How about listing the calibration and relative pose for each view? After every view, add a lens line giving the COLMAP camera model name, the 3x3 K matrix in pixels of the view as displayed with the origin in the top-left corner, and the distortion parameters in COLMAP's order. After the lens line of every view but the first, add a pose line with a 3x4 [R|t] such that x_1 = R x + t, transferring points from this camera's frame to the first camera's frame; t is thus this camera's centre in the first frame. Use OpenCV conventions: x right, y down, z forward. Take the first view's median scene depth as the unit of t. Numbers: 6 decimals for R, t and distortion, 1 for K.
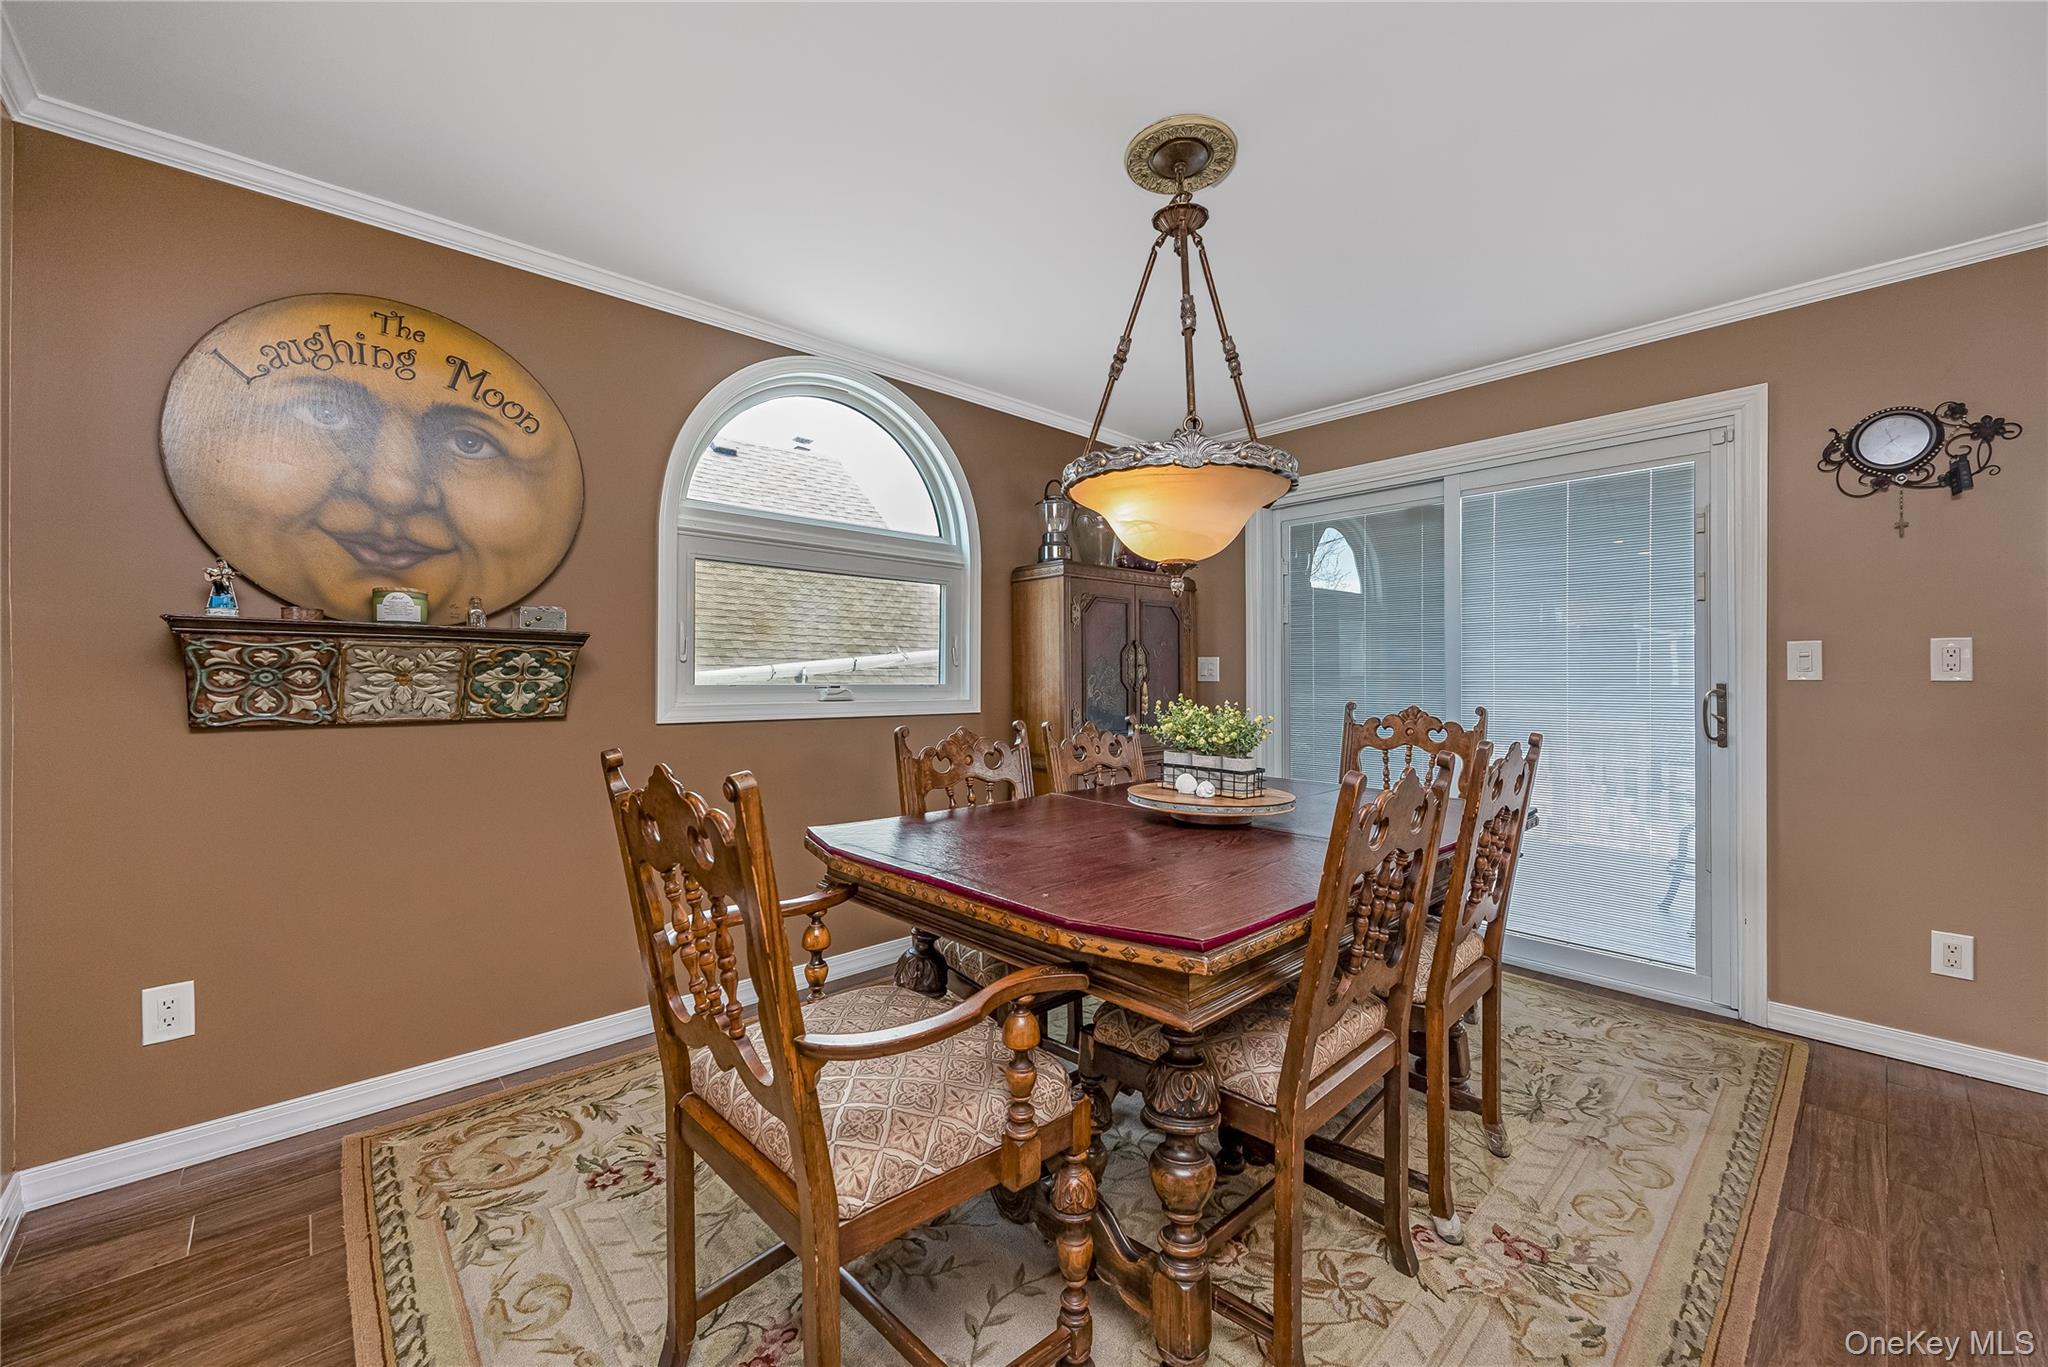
lens RADIAL K [[783.2, 0, 1068.2], [0, 783.2, 670.8], [0, 0, 1]] dist [-0.000262, -0.000977]
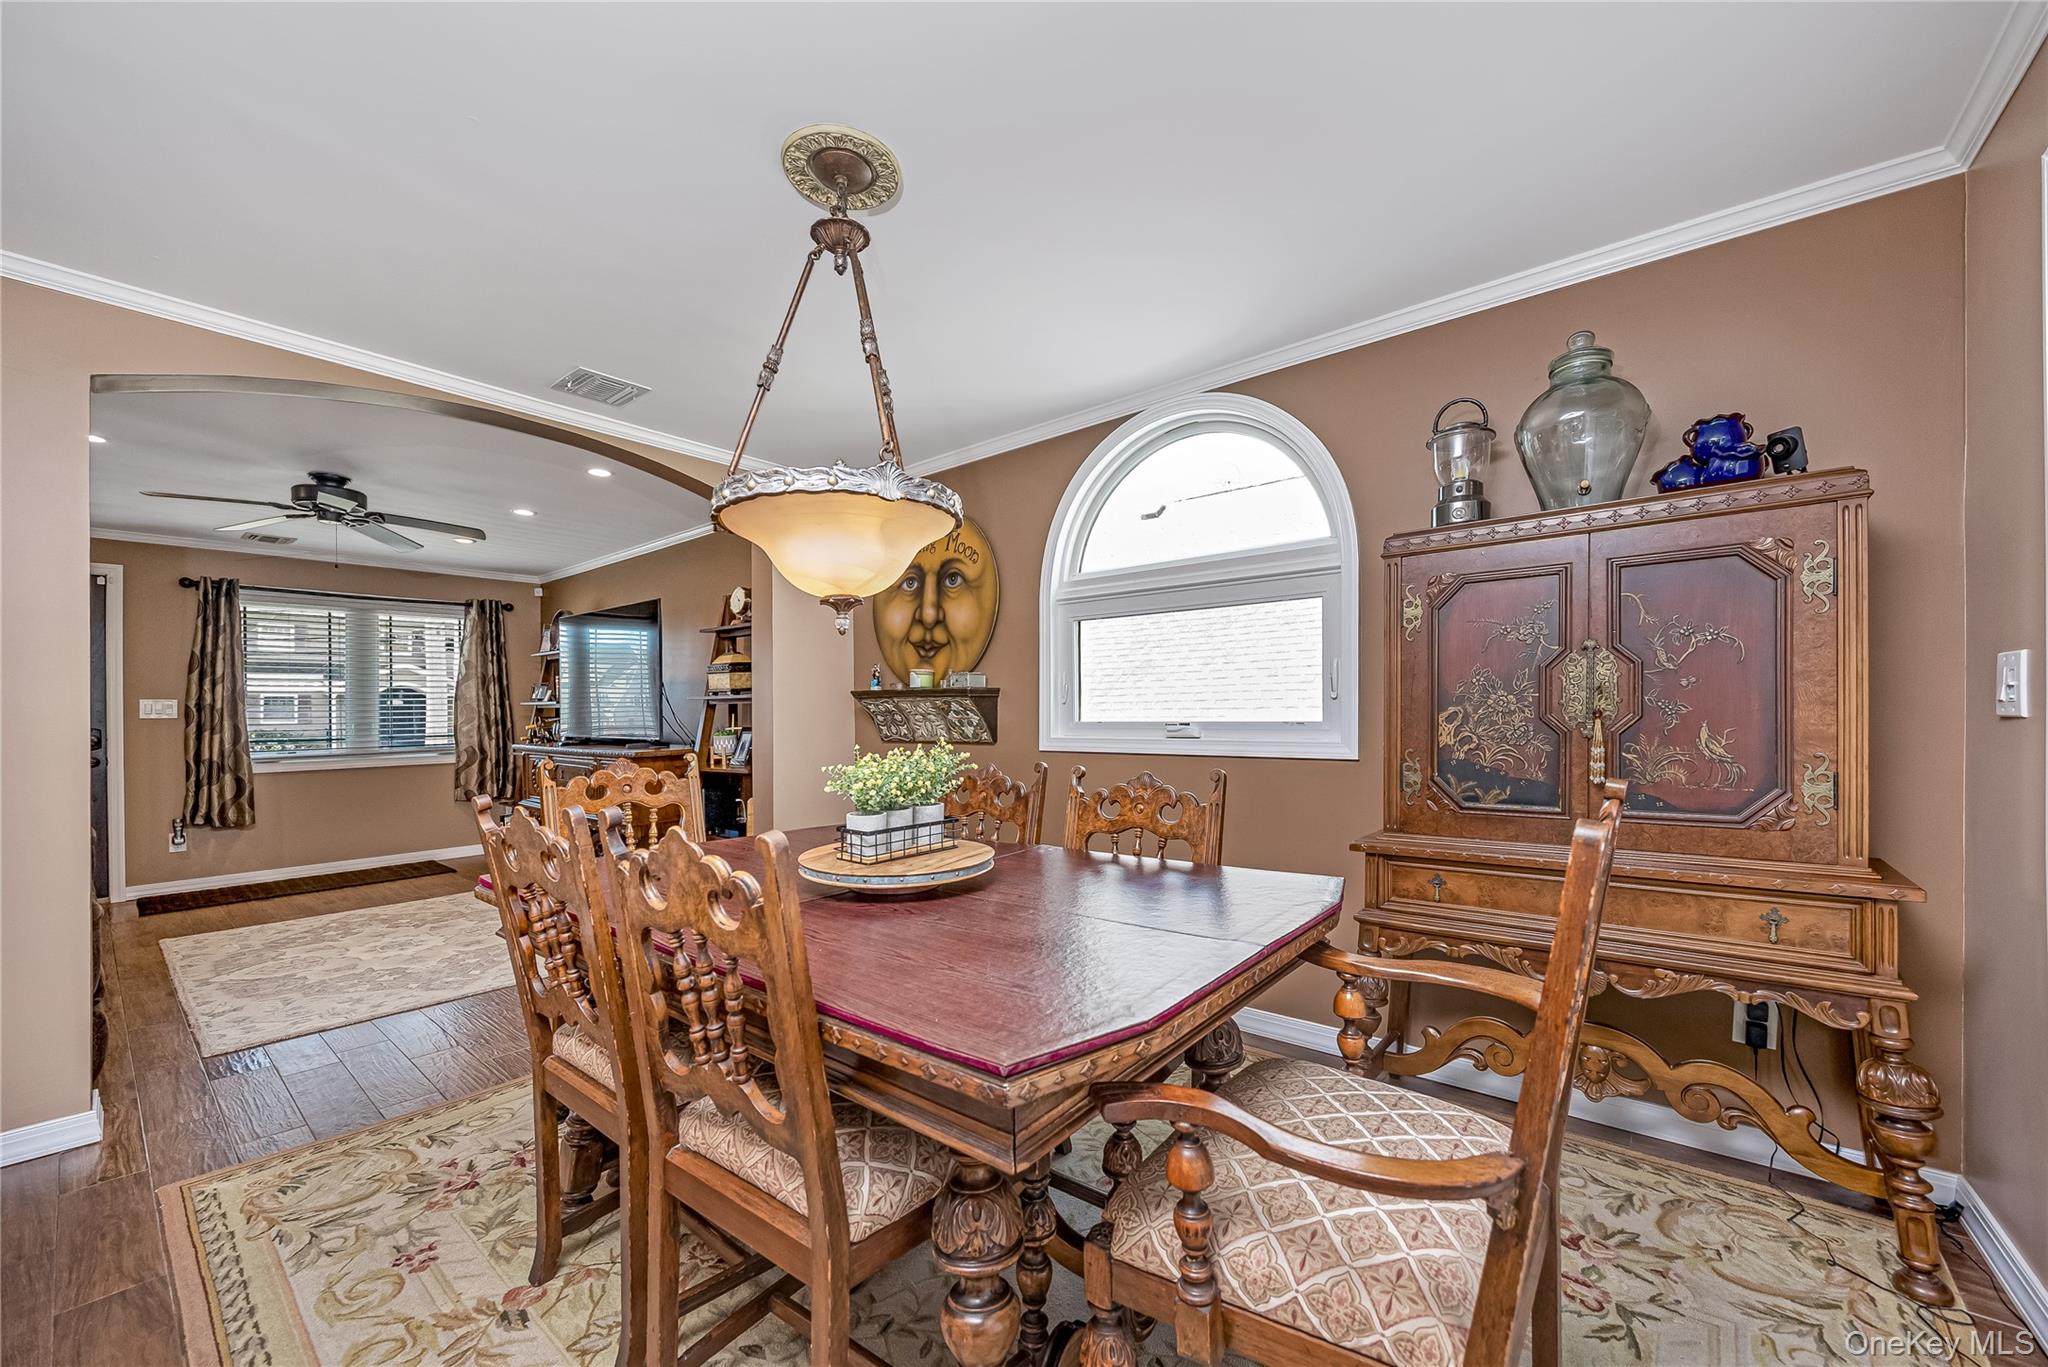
lens RADIAL K [[783.2, 0, 1007.0], [0, 783.2, 707.9], [0, 0, 1]] dist [-0.000262, -0.000977]
pose [[0.108746, -0.006841, -0.994046, 0.867049], [0.025678, 0.999662, -0.004070, -0.000656], [0.993738, -0.025083, 0.108885, 0.852488]]
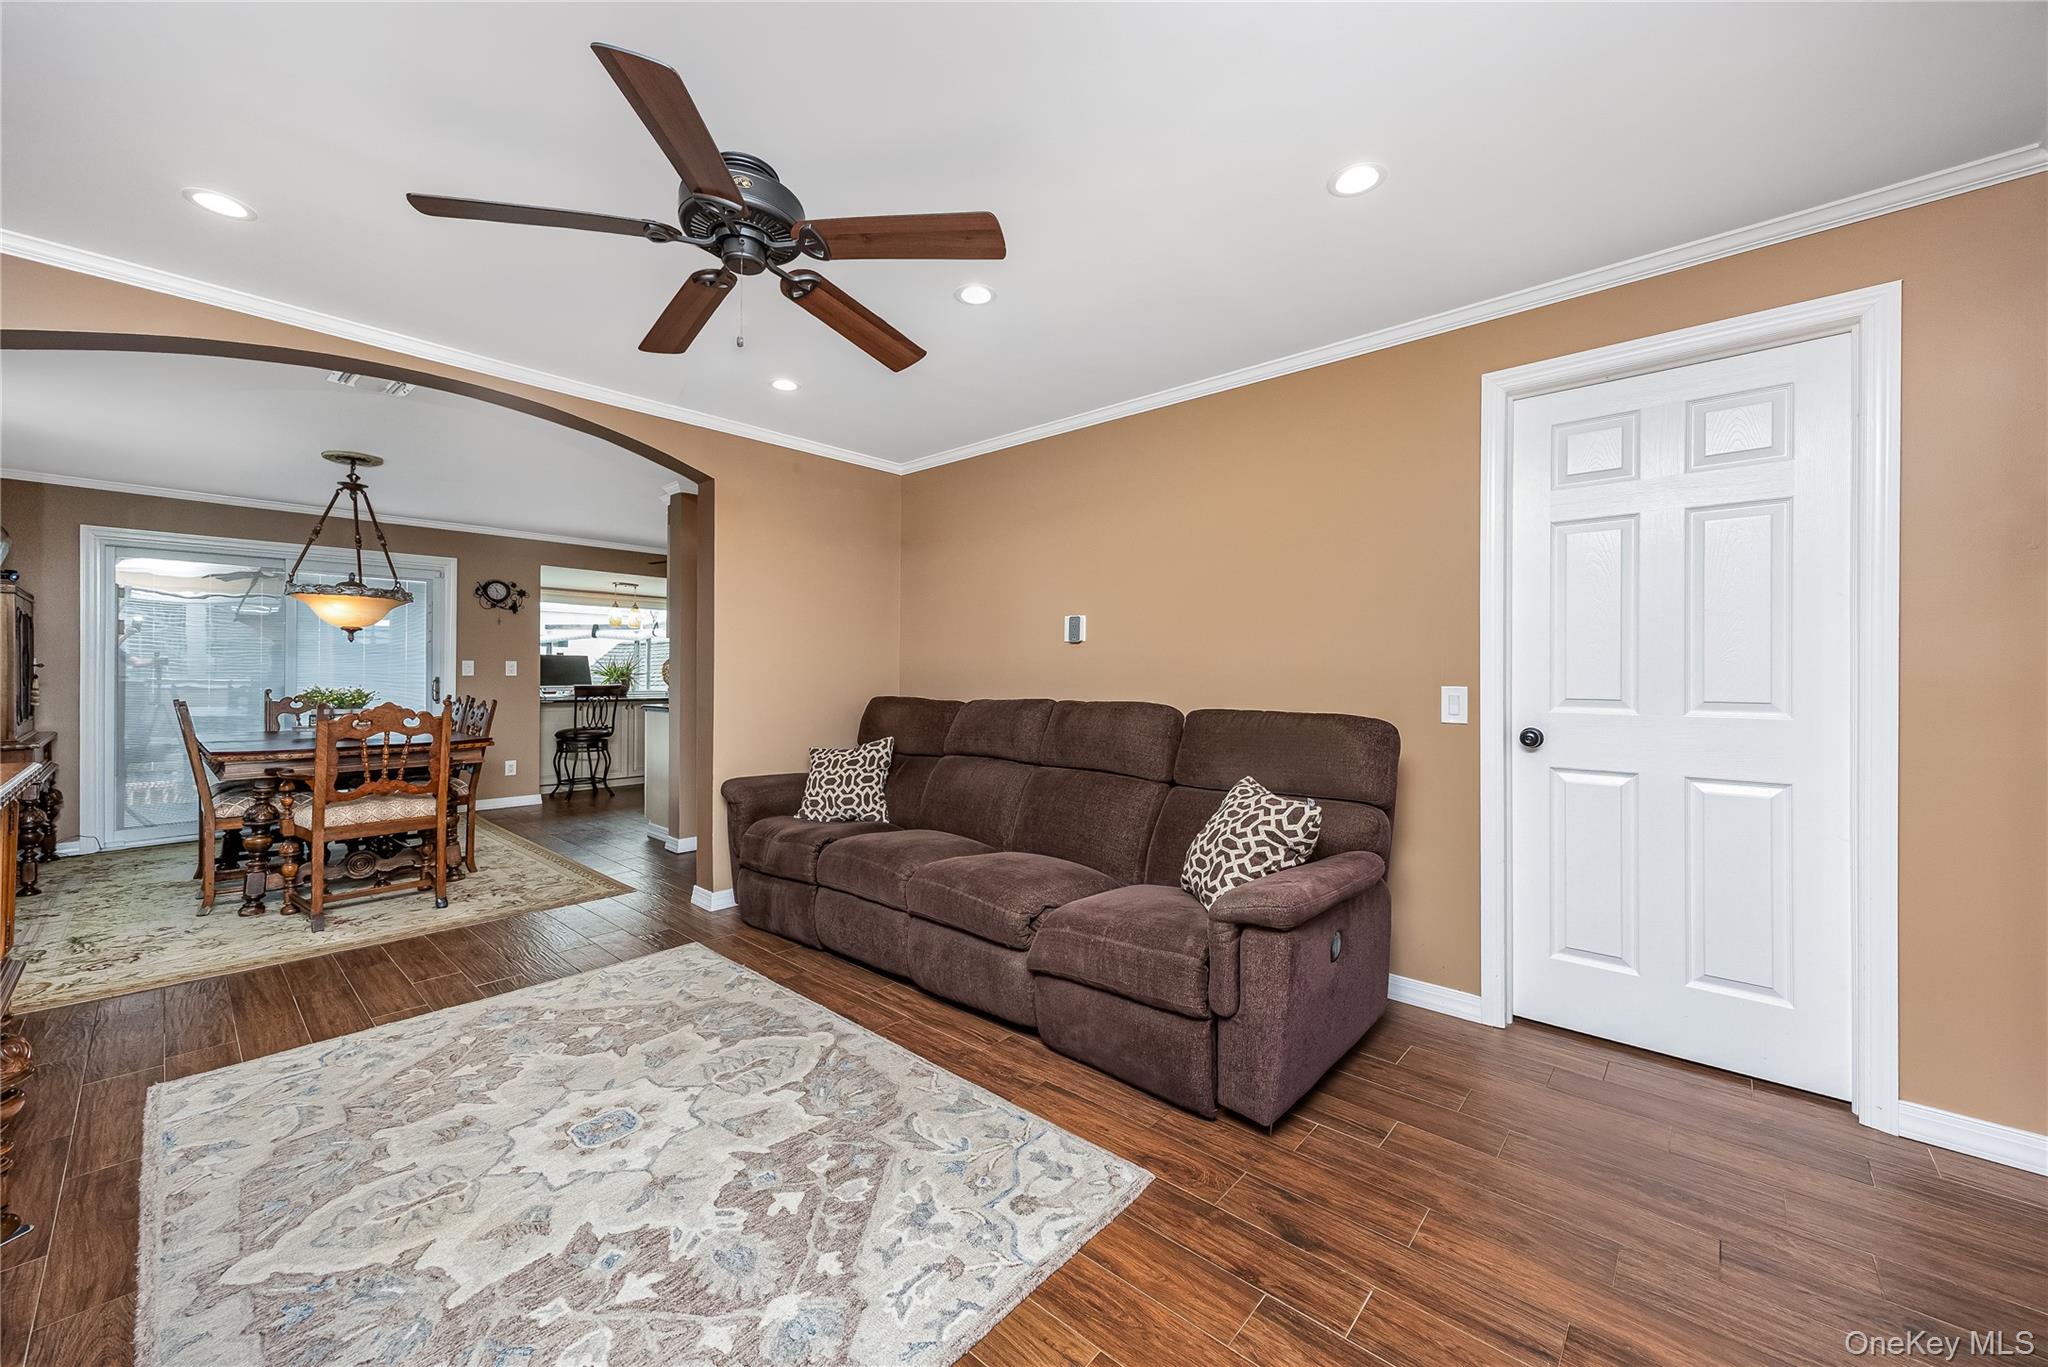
lens RADIAL K [[783.2, 0, 1027.8], [0, 783.2, 673.5], [0, 0, 1]] dist [-0.000262, -0.000977]
pose [[-0.071802, -0.002396, 0.997416, -1.903278], [-0.013613, 0.999906, 0.001422, -0.025797], [-0.997326, -0.013476, -0.071828, -0.713173]]
